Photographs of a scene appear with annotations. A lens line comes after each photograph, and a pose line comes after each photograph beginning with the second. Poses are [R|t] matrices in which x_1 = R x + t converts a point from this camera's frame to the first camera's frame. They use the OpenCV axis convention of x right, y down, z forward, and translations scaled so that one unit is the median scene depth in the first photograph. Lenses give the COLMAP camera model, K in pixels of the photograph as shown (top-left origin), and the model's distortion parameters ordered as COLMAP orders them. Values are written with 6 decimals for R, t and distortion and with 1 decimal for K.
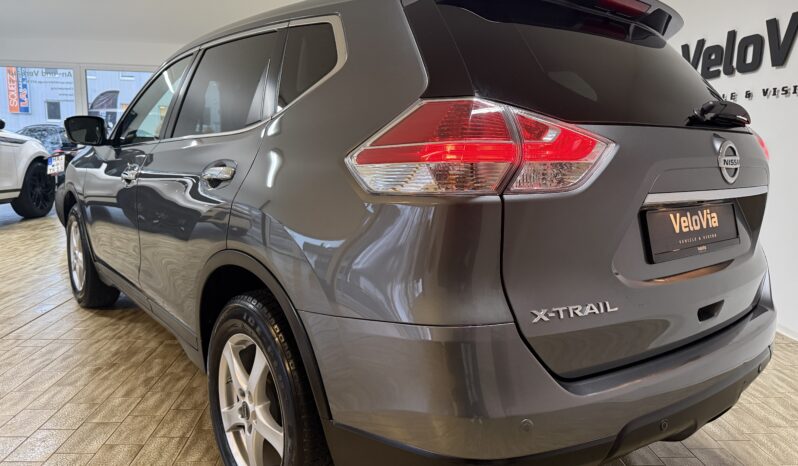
lens RADIAL K [[572.1, 0, 399.0], [0, 572.1, 233.0], [0, 0, 1]] dist [0.006995, -0.004506]
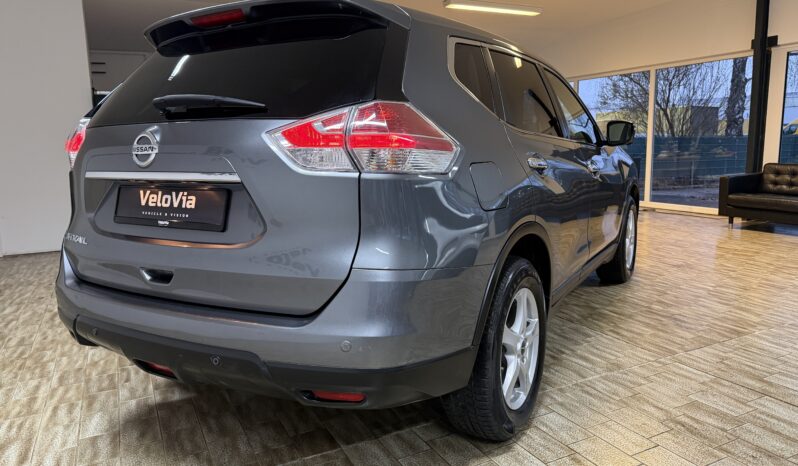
lens RADIAL K [[575.3, 0, 400.8], [0, 575.3, 221.4], [0, 0, 1]] dist [-0.000485, -0.001831]
pose [[0.361791, 0.133128, -0.922705, 1.798036], [-0.086302, 0.990284, 0.109039, -0.147814], [0.928256, 0.040182, 0.369765, 1.011081]]
